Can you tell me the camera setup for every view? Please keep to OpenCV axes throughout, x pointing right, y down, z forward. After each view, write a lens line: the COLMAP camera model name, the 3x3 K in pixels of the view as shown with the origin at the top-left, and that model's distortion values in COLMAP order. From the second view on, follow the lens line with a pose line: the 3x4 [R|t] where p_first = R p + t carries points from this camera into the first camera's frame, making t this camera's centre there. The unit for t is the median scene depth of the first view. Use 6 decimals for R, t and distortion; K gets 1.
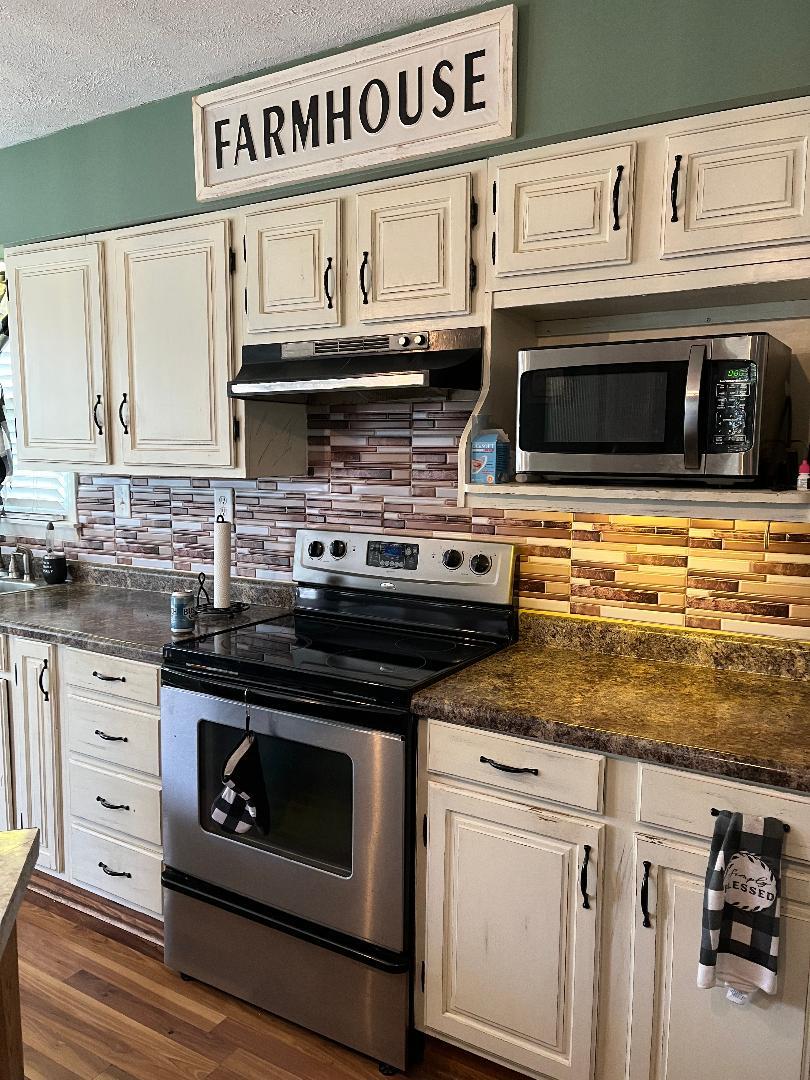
lens RADIAL K [[817.4, 0, 396.3], [0, 817.4, 548.6], [0, 0, 1]] dist [0.071437, -0.090299]
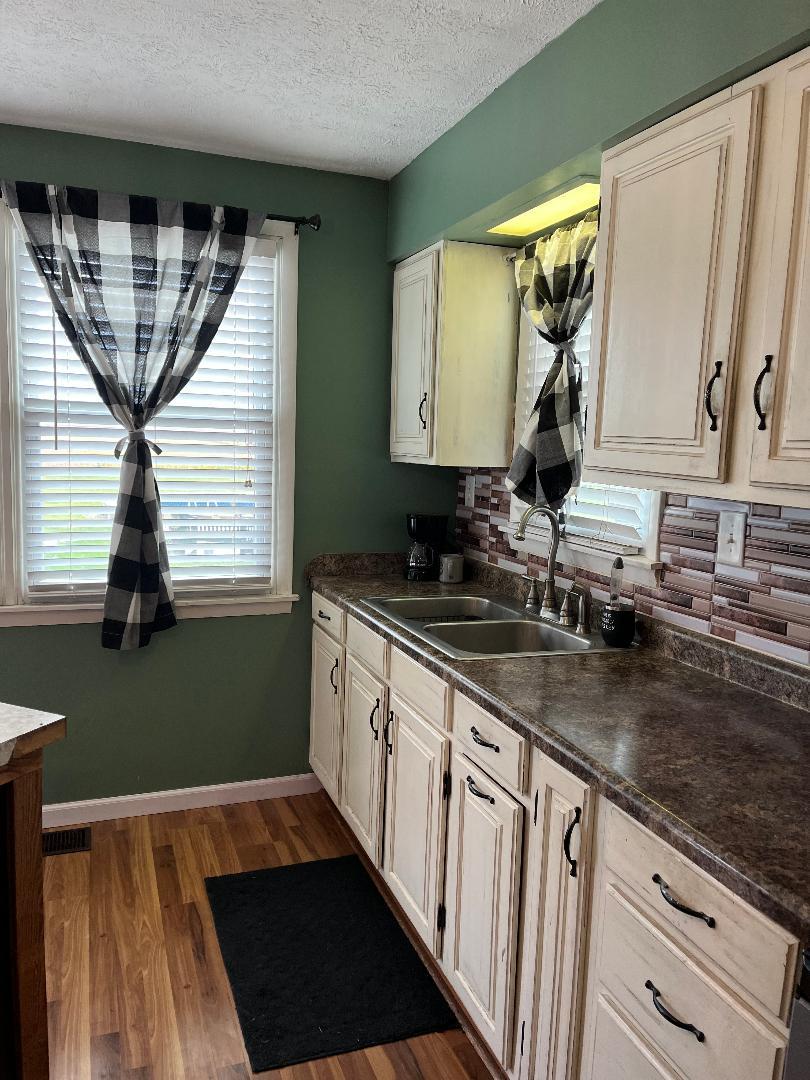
lens RADIAL K [[817.4, 0, 396.3], [0, 817.4, 548.6], [0, 0, 1]] dist [0.071437, -0.090299]
pose [[0.775213, 0.104188, -0.623048, -0.167780], [-0.103822, 0.993906, 0.037025, -0.056159], [0.623109, 0.035984, 0.781307, 0.426689]]
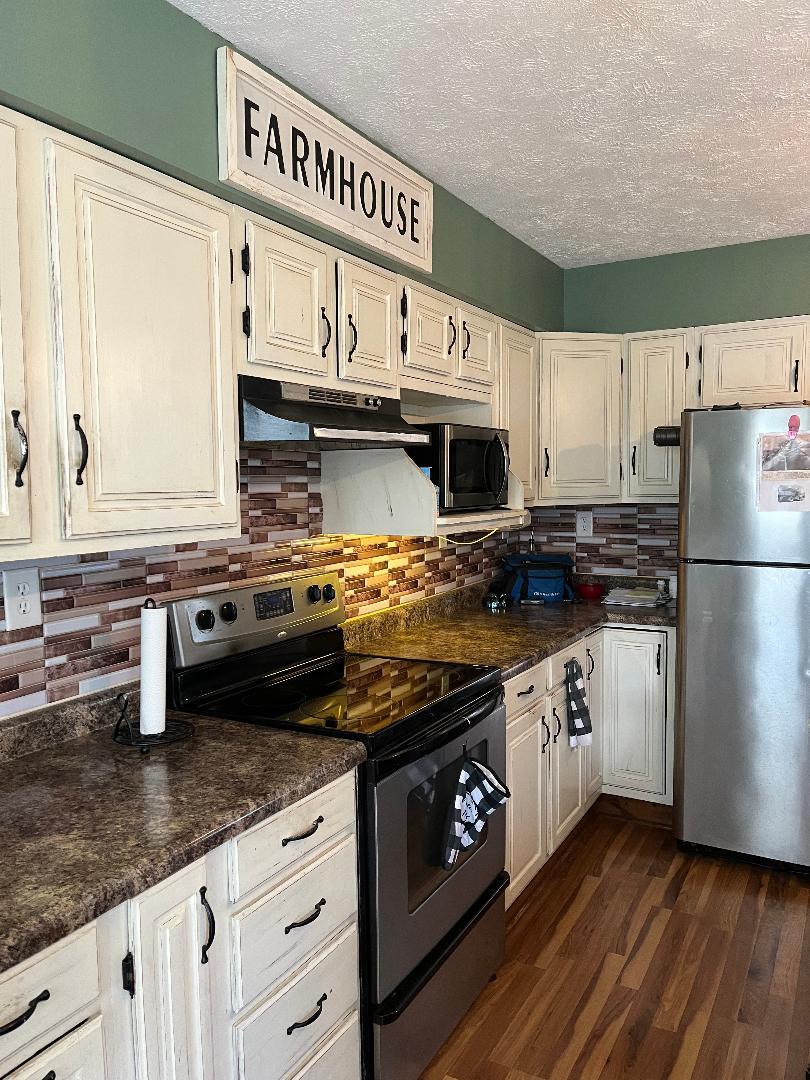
lens RADIAL K [[817.4, 0, 396.3], [0, 817.4, 548.6], [0, 0, 1]] dist [0.071437, -0.090299]
pose [[-0.027641, -0.087139, 0.995813, -0.927010], [0.138401, 0.986265, 0.090145, -0.118415], [-0.989991, 0.140313, -0.015202, 0.811066]]
